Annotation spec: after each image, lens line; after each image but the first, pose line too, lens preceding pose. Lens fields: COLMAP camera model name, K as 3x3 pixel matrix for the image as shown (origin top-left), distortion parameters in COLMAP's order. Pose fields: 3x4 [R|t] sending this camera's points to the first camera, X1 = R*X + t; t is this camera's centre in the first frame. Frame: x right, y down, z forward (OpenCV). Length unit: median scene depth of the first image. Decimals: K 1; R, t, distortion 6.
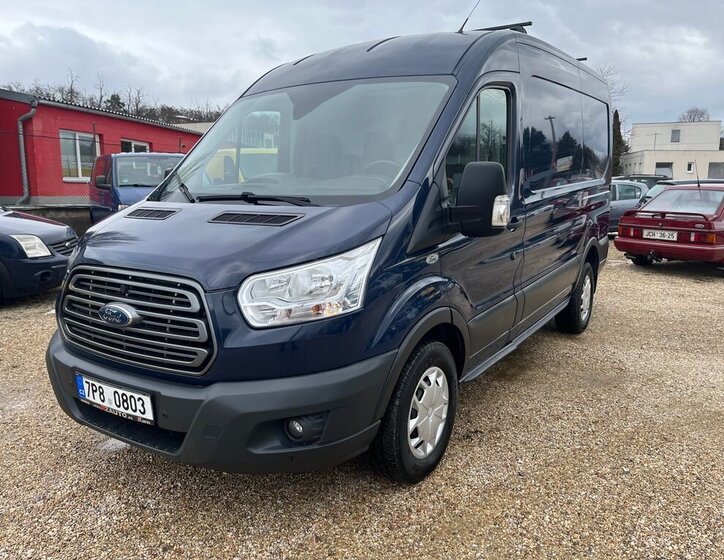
lens RADIAL K [[569.1, 0, 362.0], [0, 569.1, 280.0], [0, 0, 1]] dist [-0.004806, -0.005602]
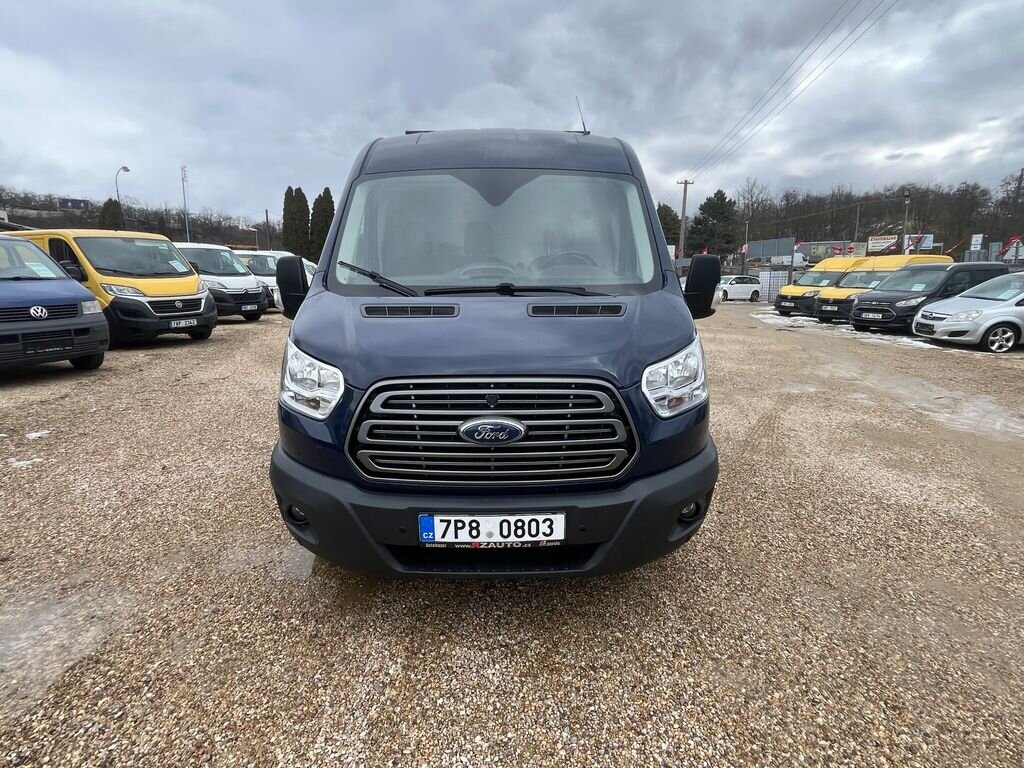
lens RADIAL K [[551.3, 0, 509.2], [0, 551.3, 383.8], [0, 0, 1]] dist [-0.001611, -0.000257]
pose [[0.834293, -0.110375, 0.540159, -0.837966], [0.092897, 0.993890, 0.059606, -0.053466], [-0.543438, 0.000450, 0.839449, 0.302186]]
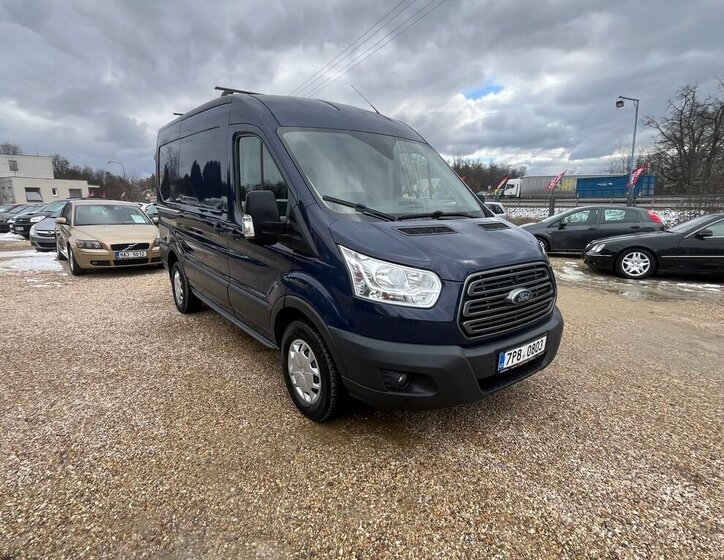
lens RADIAL K [[423.8, 0, 362.0], [0, 423.8, 280.0], [0, 0, 1]] dist [-0.006830, -0.000868]
pose [[0.308815, -0.168741, 0.936034, -1.557567], [0.161361, 0.979165, 0.123280, -0.177216], [-0.937334, 0.112969, 0.329609, 1.021263]]
